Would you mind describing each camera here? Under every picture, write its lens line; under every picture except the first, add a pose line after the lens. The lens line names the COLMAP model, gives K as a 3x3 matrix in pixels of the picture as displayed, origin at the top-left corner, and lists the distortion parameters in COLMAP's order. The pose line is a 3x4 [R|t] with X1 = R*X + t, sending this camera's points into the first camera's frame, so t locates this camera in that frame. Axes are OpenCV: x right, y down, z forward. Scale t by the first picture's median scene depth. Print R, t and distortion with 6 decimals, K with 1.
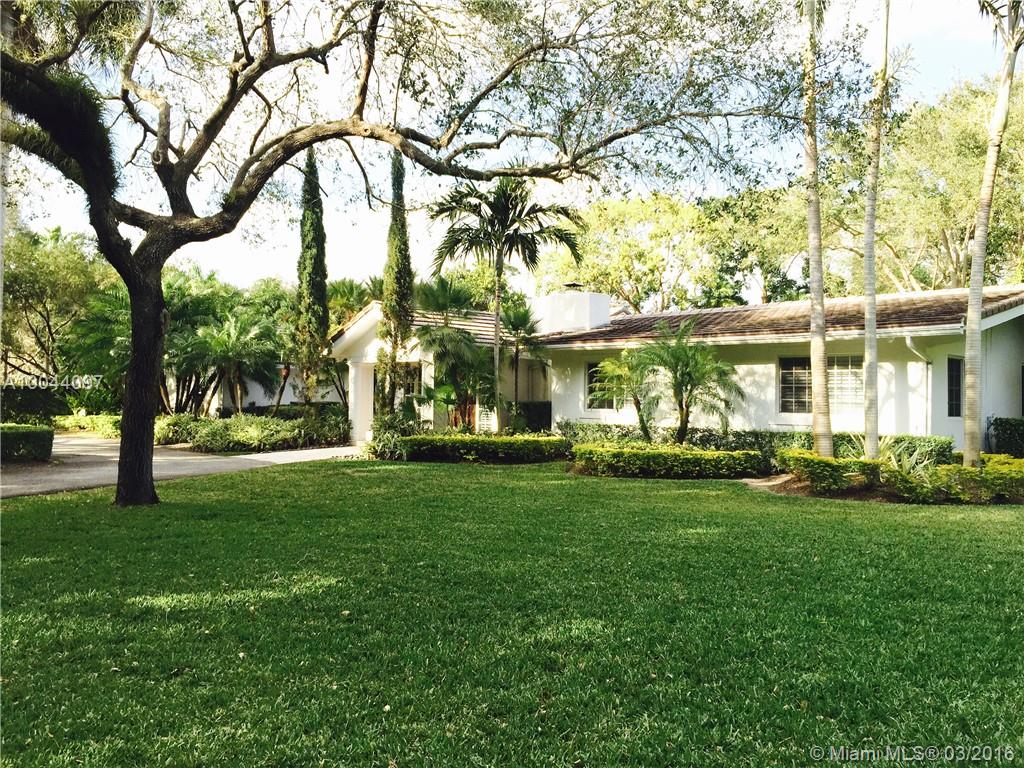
lens RADIAL K [[878.6, 0, 506.7], [0, 878.6, 384.7], [0, 0, 1]] dist [0.066258, -0.058510]
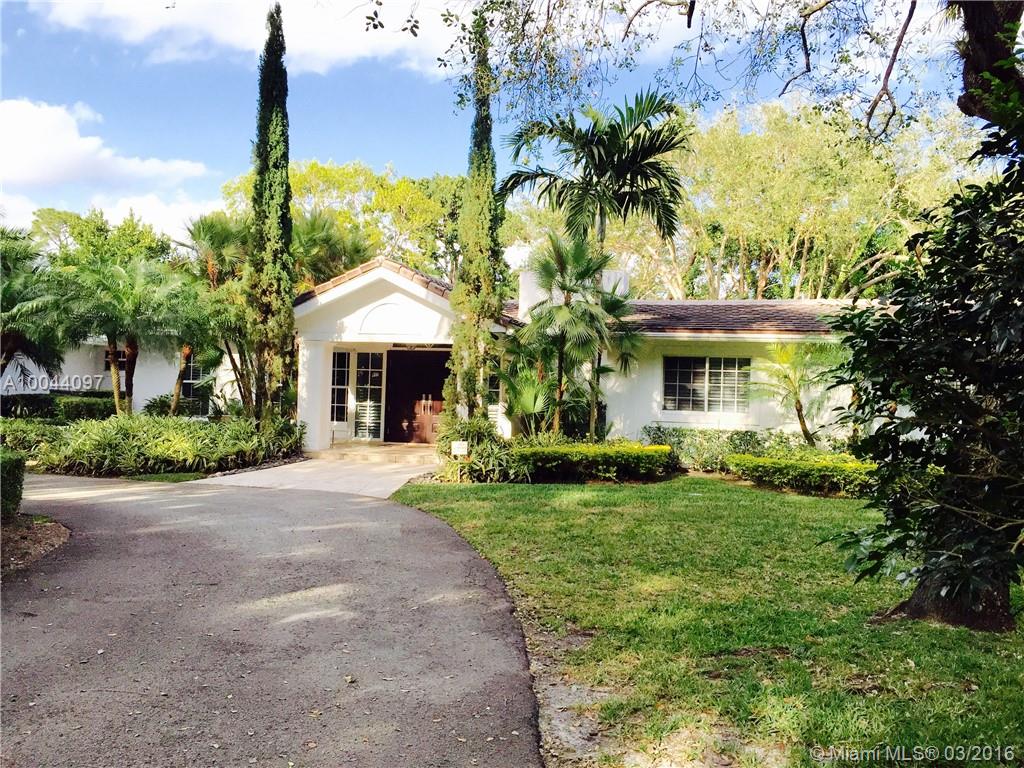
lens RADIAL K [[878.6, 0, 512.6], [0, 878.6, 377.7], [0, 0, 1]] dist [0.066258, -0.058510]
pose [[0.846634, 0.026125, 0.531534, -0.485845], [-0.029118, 0.999572, -0.002749, 0.002282], [-0.531379, -0.013150, 0.847032, 0.374429]]
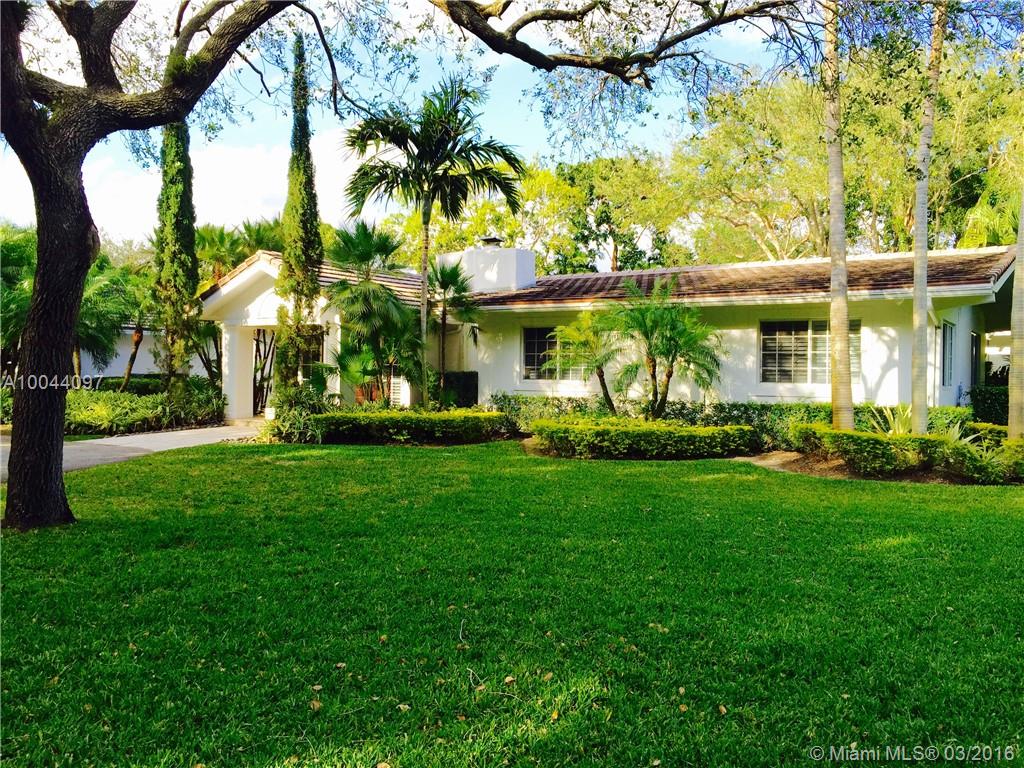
lens RADIAL K [[878.6, 0, 513.0], [0, 878.6, 382.7], [0, 0, 1]] dist [0.066258, -0.058510]
pose [[0.975076, -0.005173, 0.221812, -0.115282], [-0.001468, 0.999556, 0.029764, 0.004287], [-0.221868, -0.029347, 0.974635, 0.147300]]
